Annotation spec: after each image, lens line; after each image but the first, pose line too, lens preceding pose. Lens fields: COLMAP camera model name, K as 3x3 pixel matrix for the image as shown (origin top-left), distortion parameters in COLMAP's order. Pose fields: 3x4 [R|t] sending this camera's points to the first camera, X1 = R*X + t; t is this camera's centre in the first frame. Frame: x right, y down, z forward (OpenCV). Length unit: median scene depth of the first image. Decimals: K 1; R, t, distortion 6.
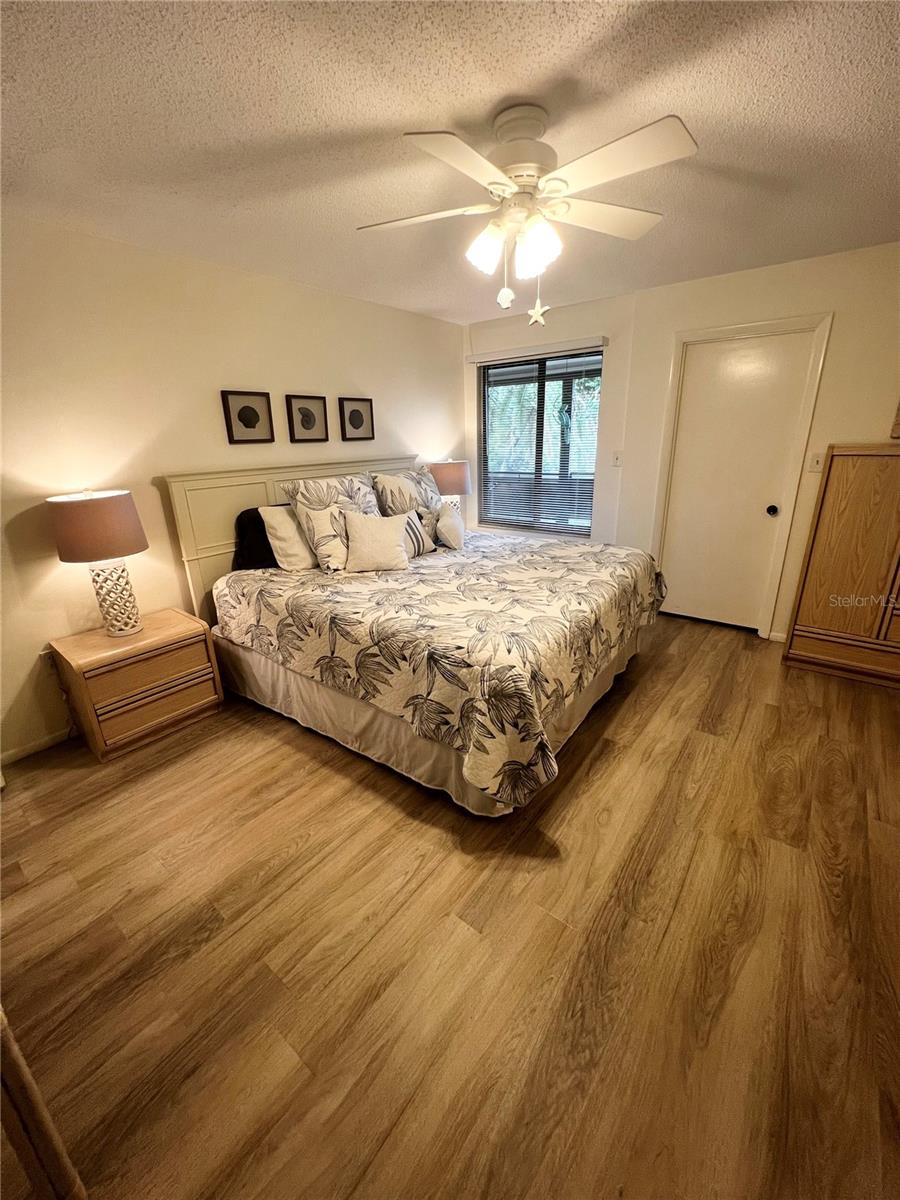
lens RADIAL K [[484.5, 0, 455.1], [0, 484.5, 597.4], [0, 0, 1]] dist [-0.009001, -0.000390]
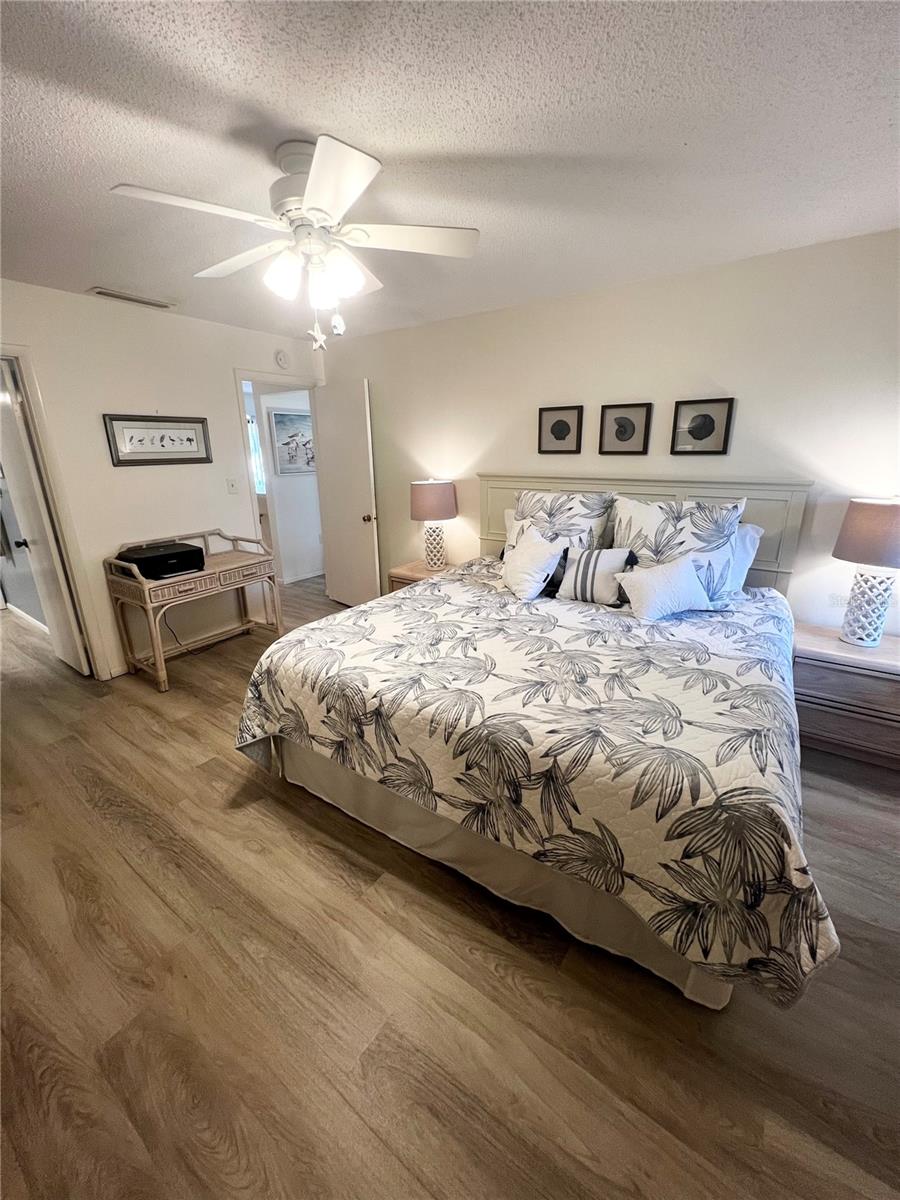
lens RADIAL K [[484.5, 0, 455.1], [0, 484.5, 597.4], [0, 0, 1]] dist [-0.009001, -0.000390]
pose [[0.035333, 0.322993, -0.945742, 0.803774], [-0.306126, 0.904340, 0.297416, -0.315519], [0.951335, 0.279007, 0.130830, 0.819769]]
